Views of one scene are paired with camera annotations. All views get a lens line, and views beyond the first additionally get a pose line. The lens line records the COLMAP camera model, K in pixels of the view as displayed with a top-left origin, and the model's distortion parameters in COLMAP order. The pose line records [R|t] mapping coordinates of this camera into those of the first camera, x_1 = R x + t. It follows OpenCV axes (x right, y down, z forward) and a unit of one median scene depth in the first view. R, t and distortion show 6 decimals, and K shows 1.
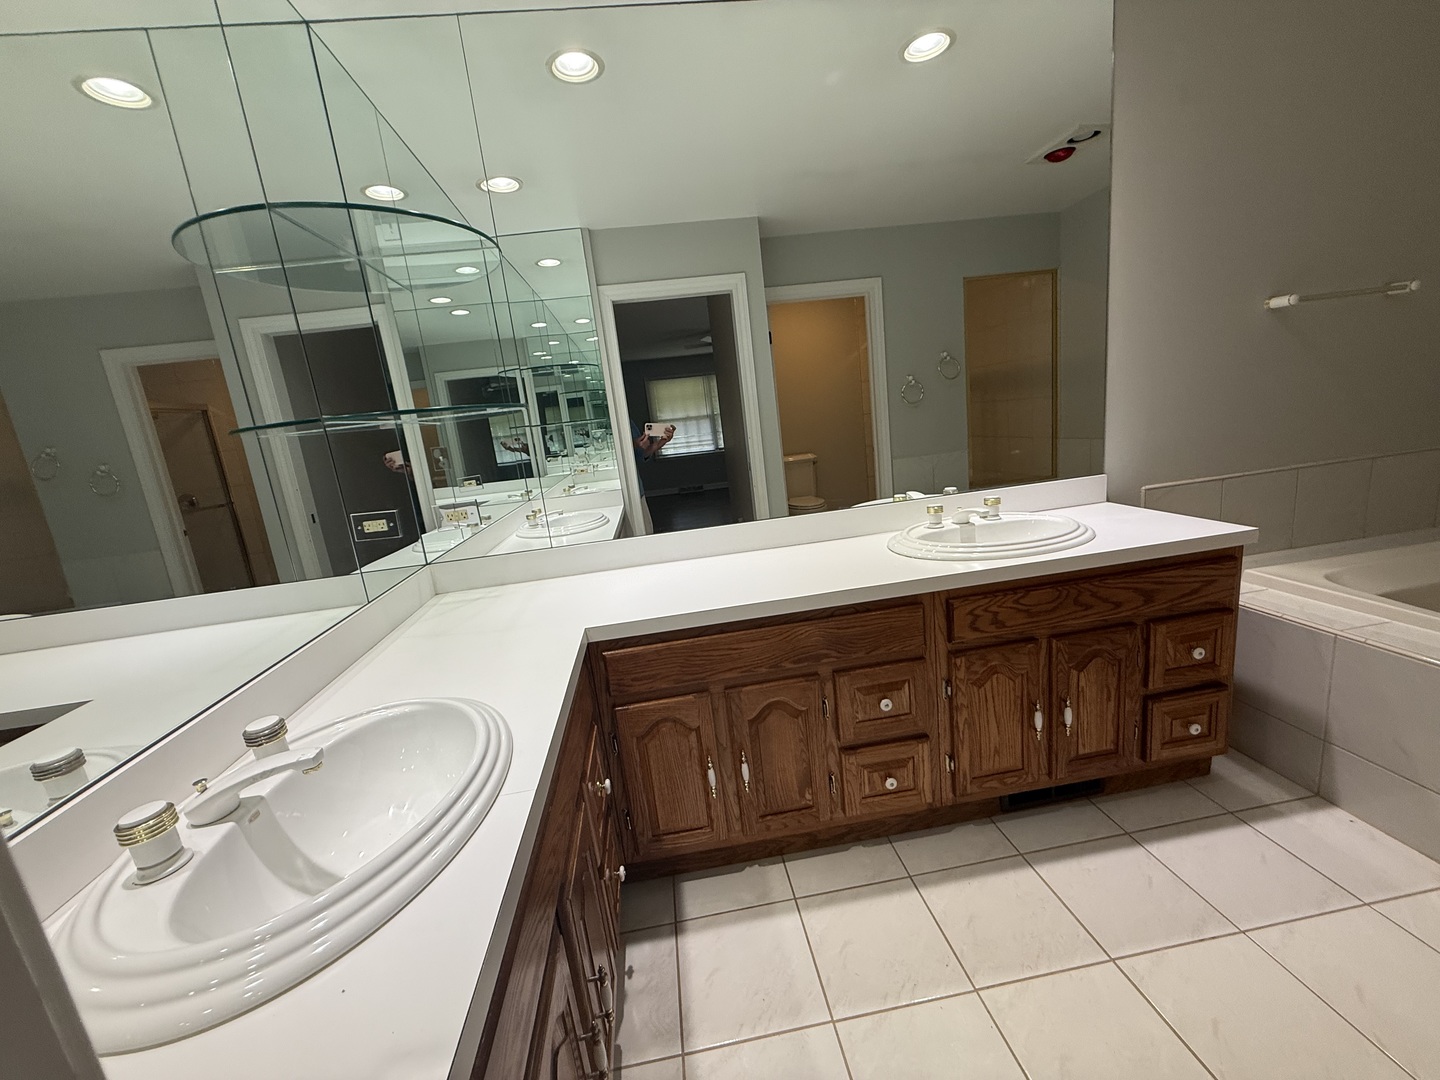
lens RADIAL K [[574.1, 0, 718.6], [0, 574.1, 537.4], [0, 0, 1]] dist [0.001404, -0.000707]
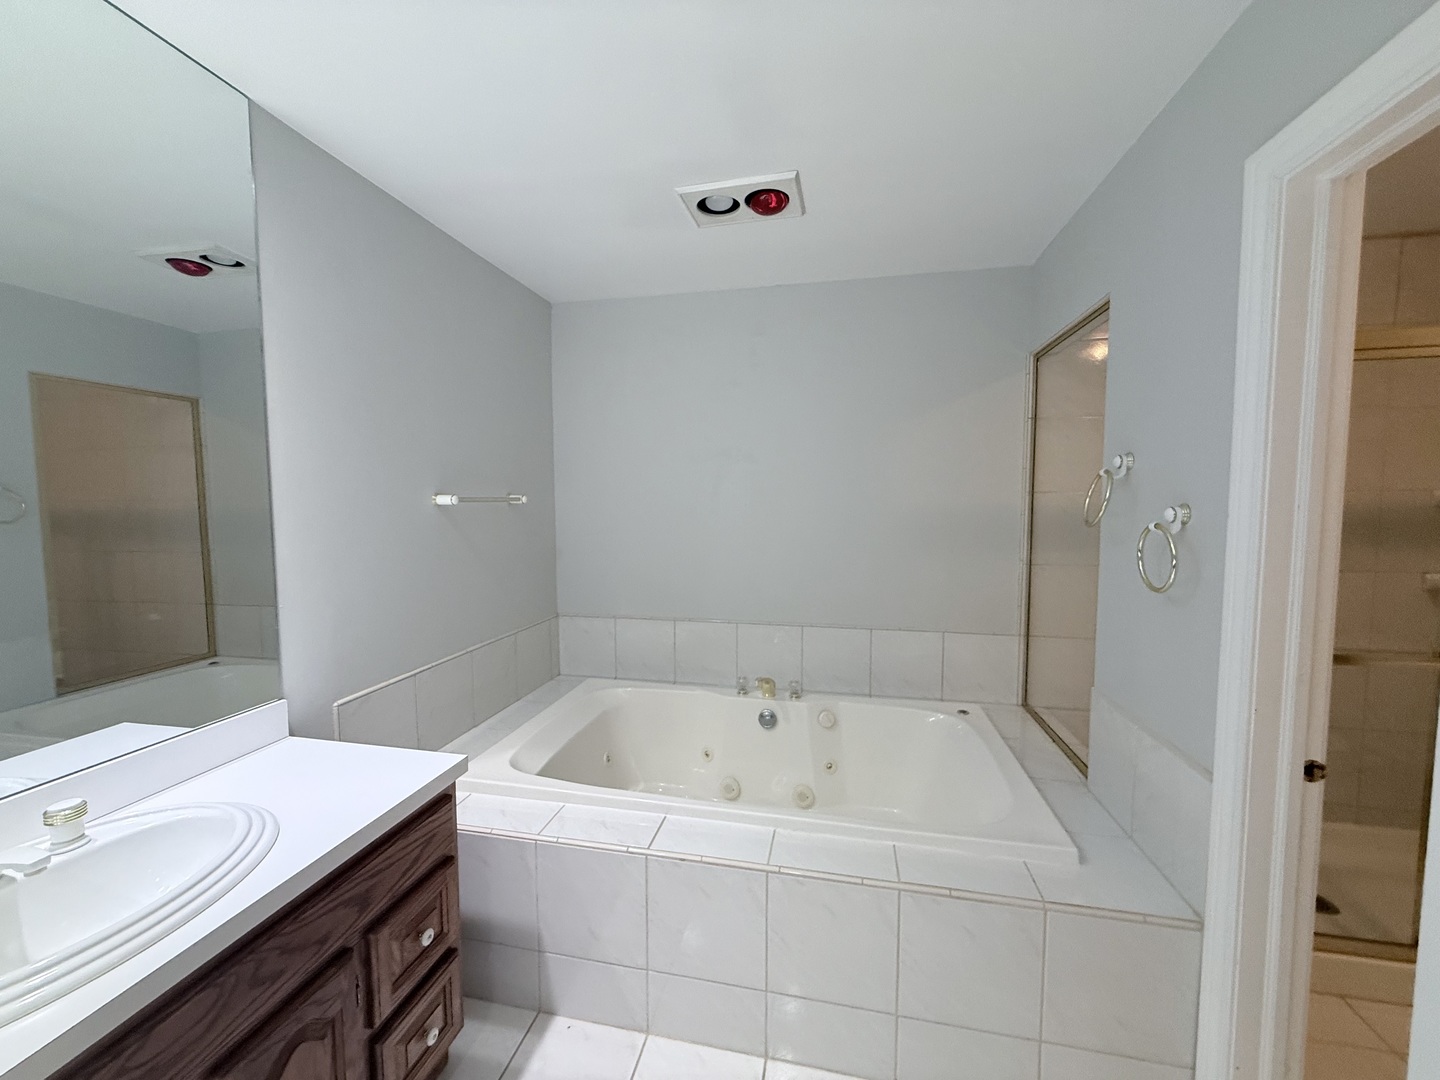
lens RADIAL K [[574.1, 0, 718.1], [0, 574.1, 541.1], [0, 0, 1]] dist [0.001404, -0.000707]
pose [[0.324004, 0.047059, 0.944885, 0.184459], [0.159520, 0.981744, -0.103594, -0.179564], [-0.932510, 0.184293, 0.310582, 0.269265]]
